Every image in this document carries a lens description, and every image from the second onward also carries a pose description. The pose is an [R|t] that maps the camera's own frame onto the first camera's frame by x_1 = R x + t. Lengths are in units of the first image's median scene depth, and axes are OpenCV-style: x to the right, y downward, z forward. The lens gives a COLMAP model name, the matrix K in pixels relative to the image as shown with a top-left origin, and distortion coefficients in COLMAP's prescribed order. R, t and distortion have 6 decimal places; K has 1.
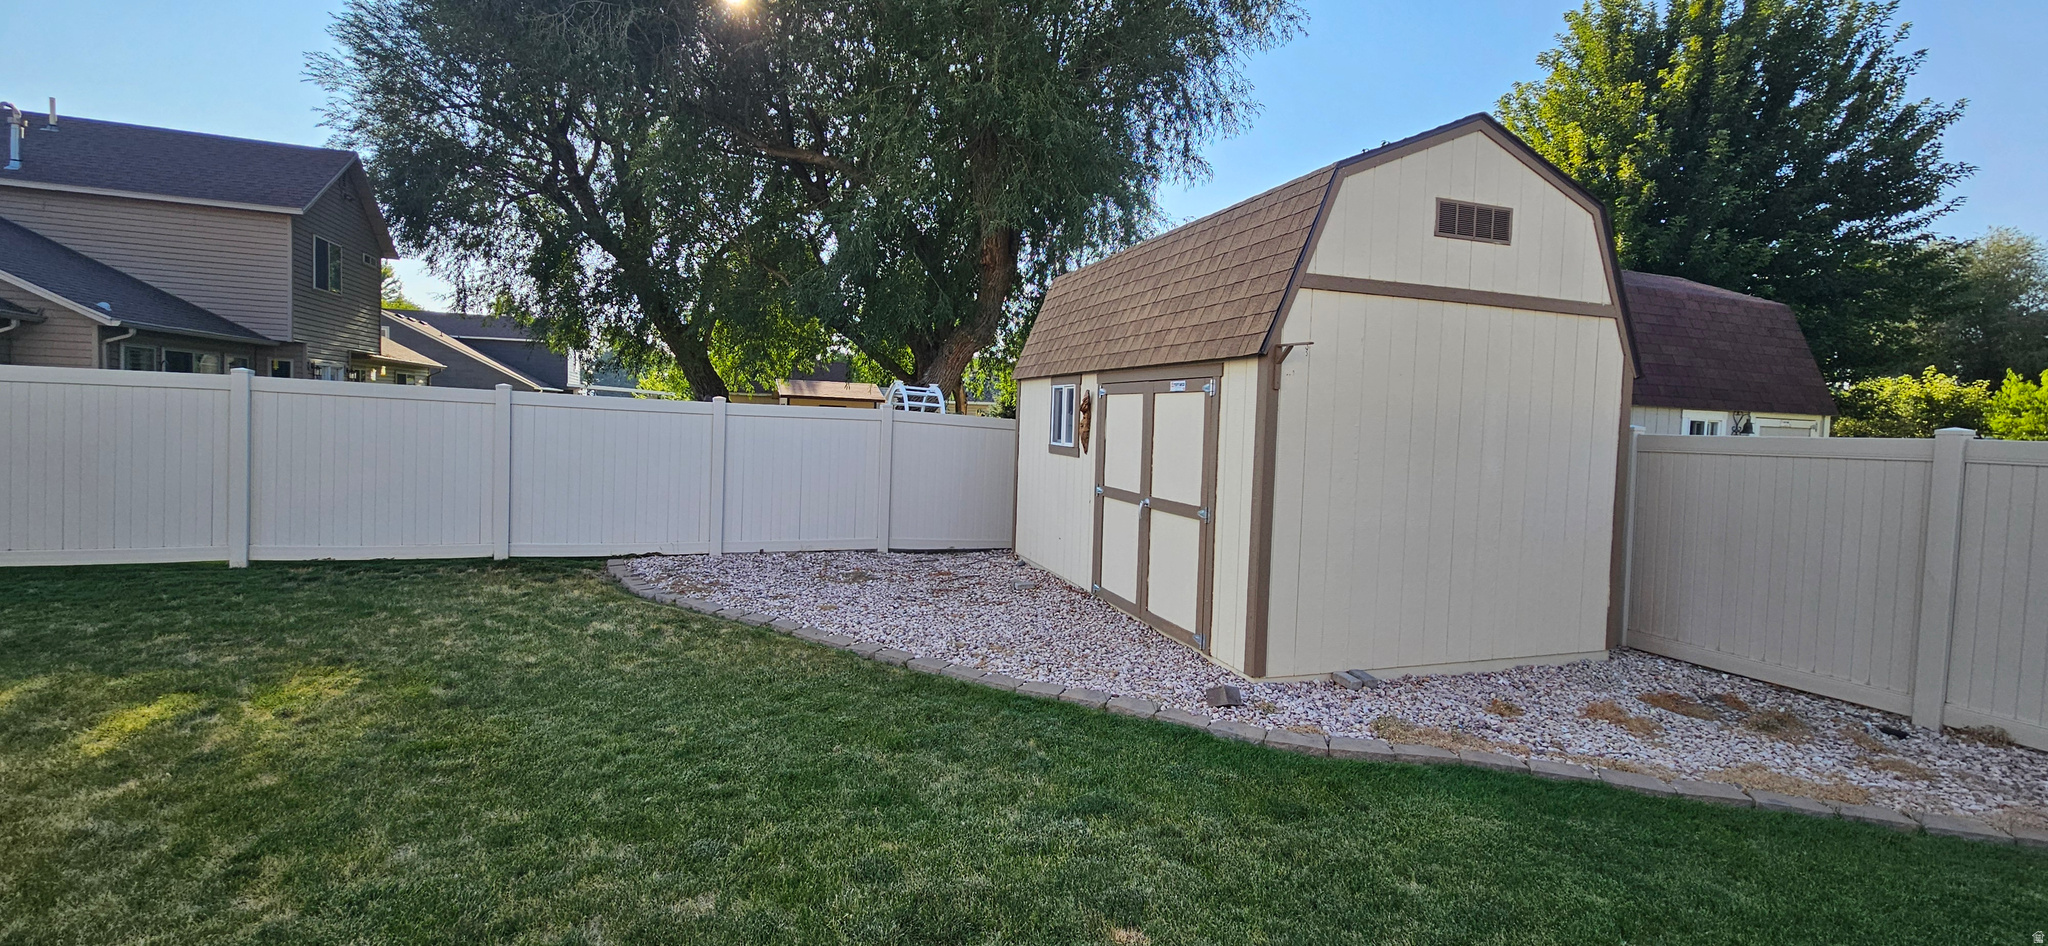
lens RADIAL K [[840.6, 0, 1034.2], [0, 840.6, 463.2], [0, 0, 1]] dist [0.000164, 0.001005]
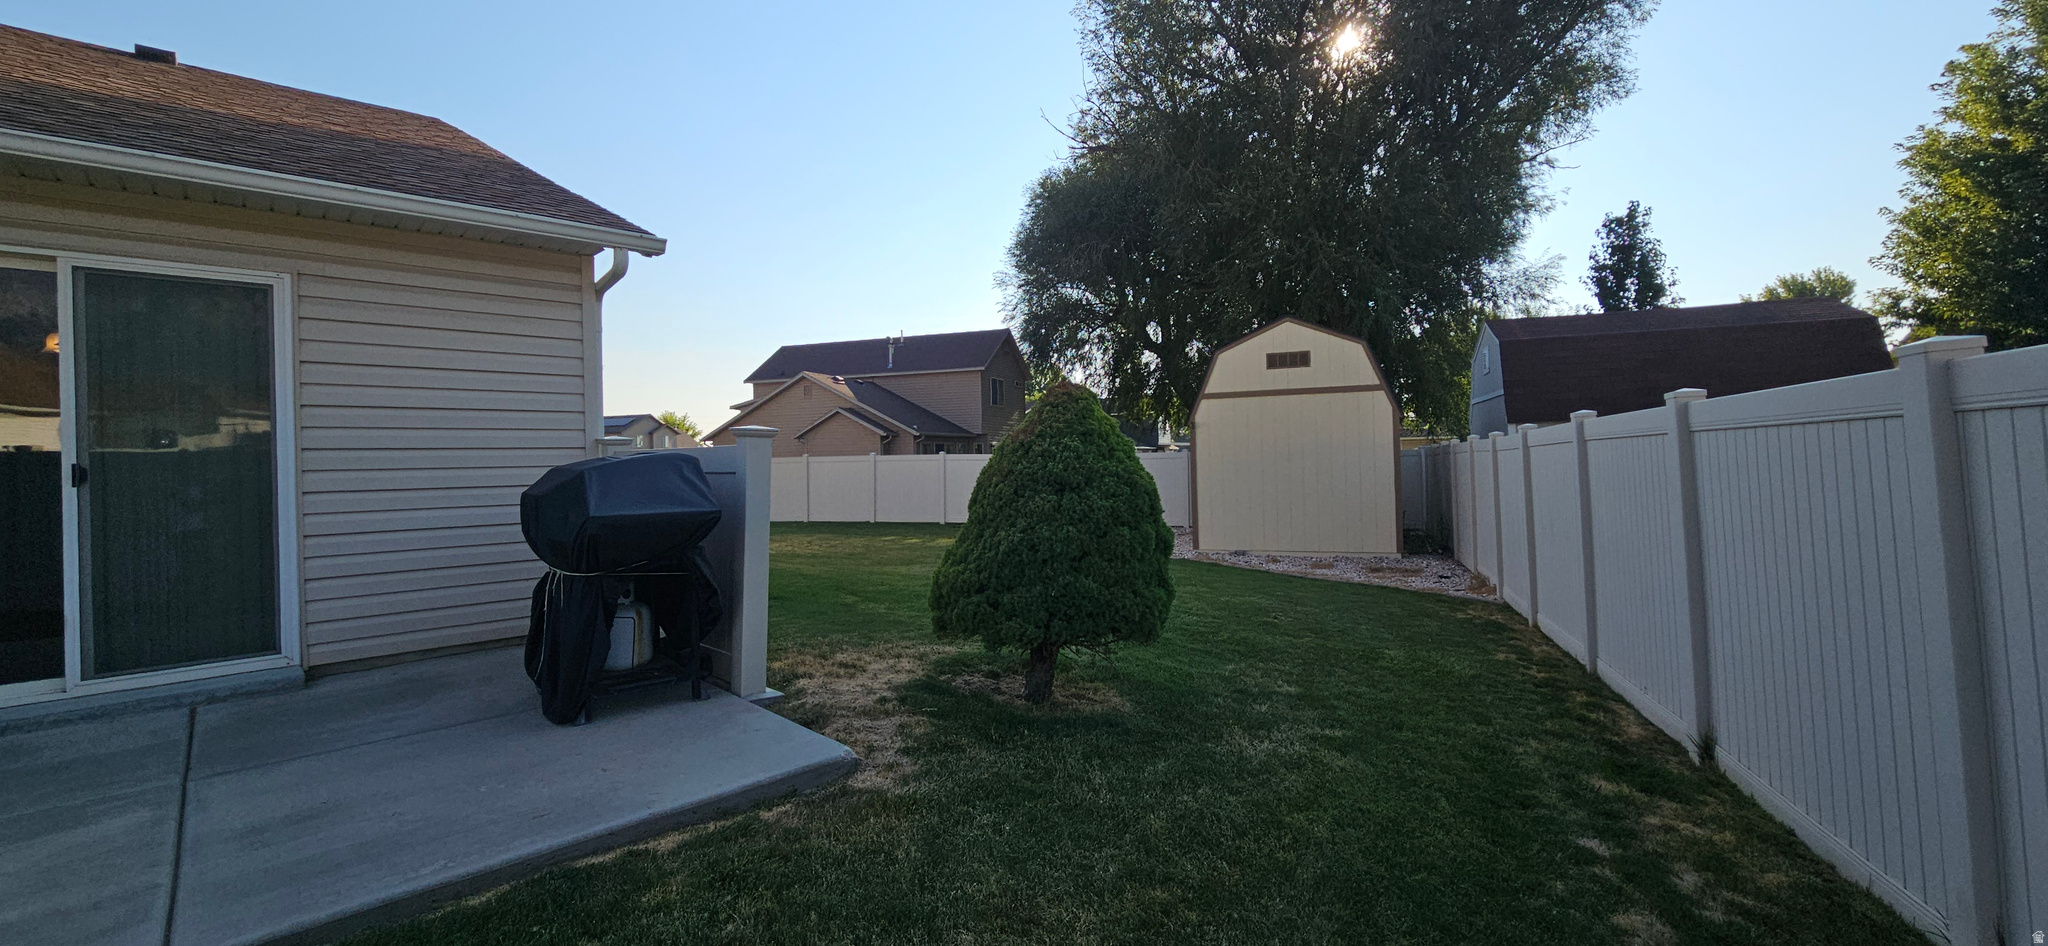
lens RADIAL K [[840.6, 0, 1015.0], [0, 840.6, 464.6], [0, 0, 1]] dist [0.000164, 0.001005]
pose [[0.740601, -0.050337, -0.670057, 0.450558], [0.014525, 0.998156, -0.058930, 0.038943], [0.671788, 0.033911, 0.739967, -0.367433]]
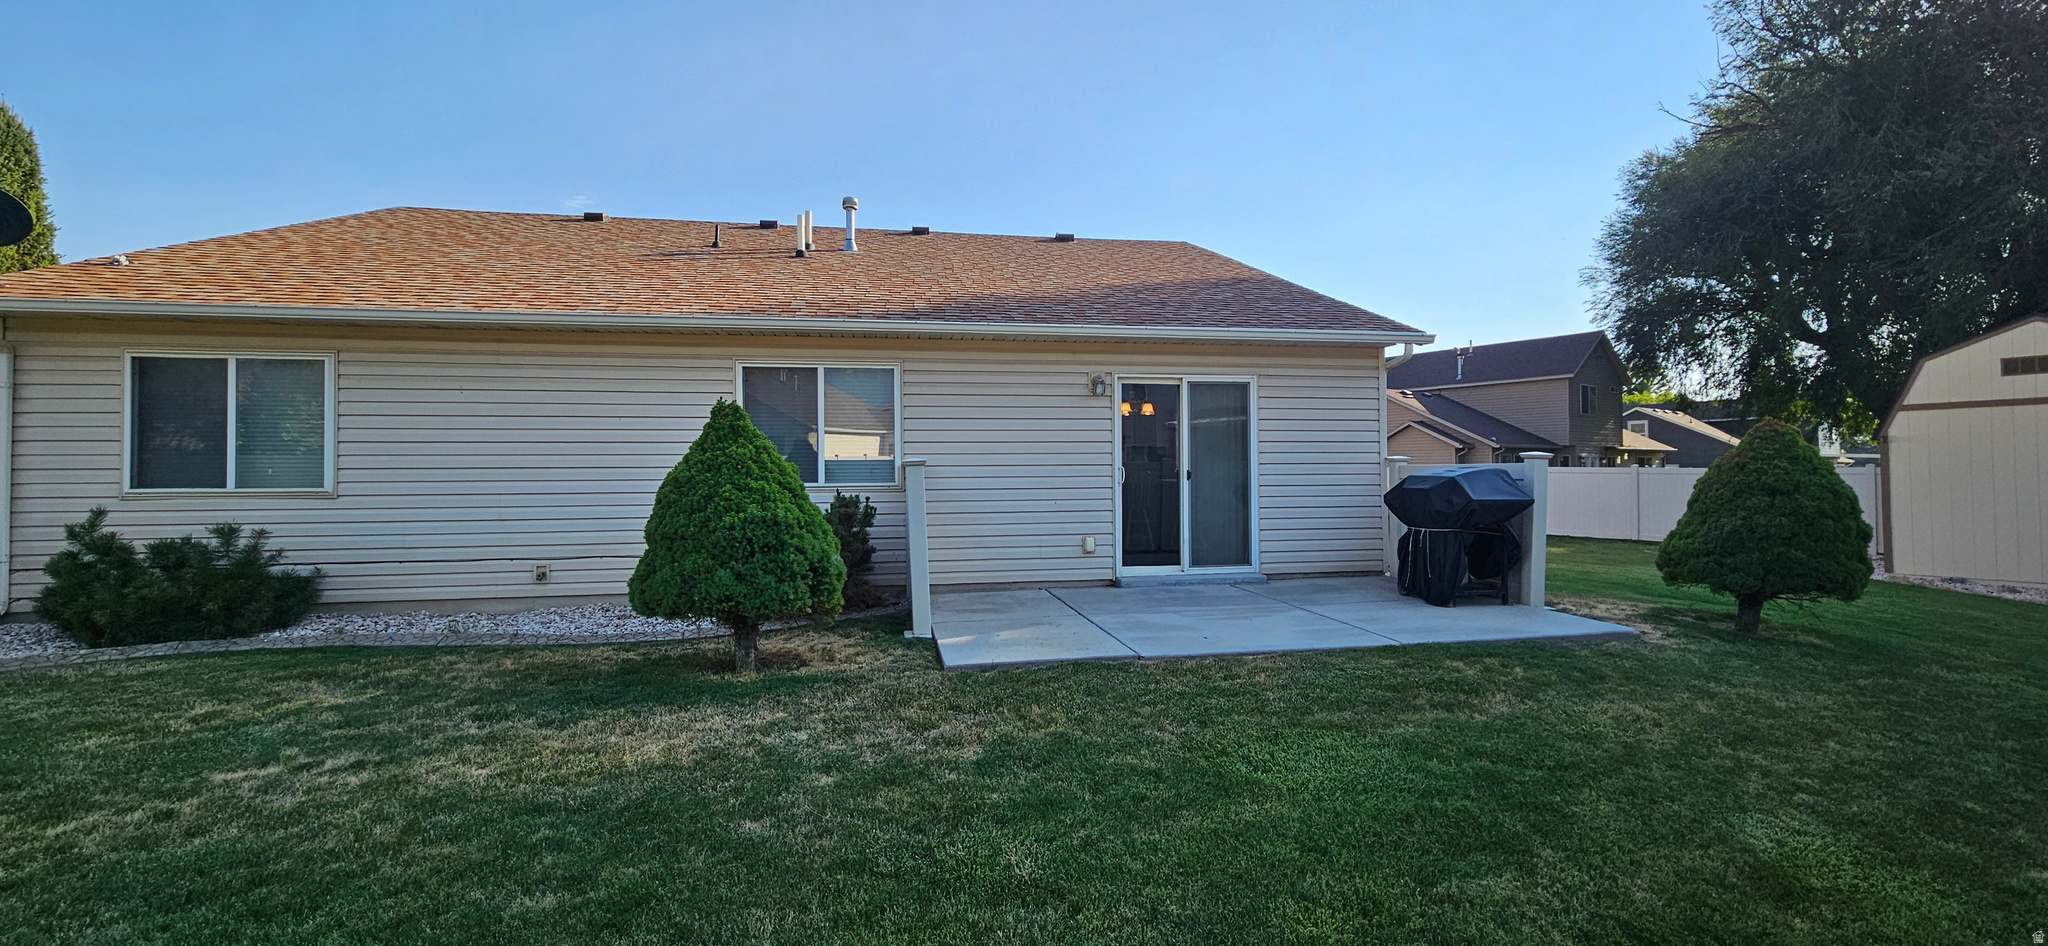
lens RADIAL K [[840.6, 0, 1028.6], [0, 840.6, 462.7], [0, 0, 1]] dist [0.000164, 0.001005]
pose [[0.251691, -0.055636, -0.966207, 0.562735], [-0.034667, 0.997187, -0.066451, 0.052760], [0.967187, 0.050221, 0.249054, -0.567899]]
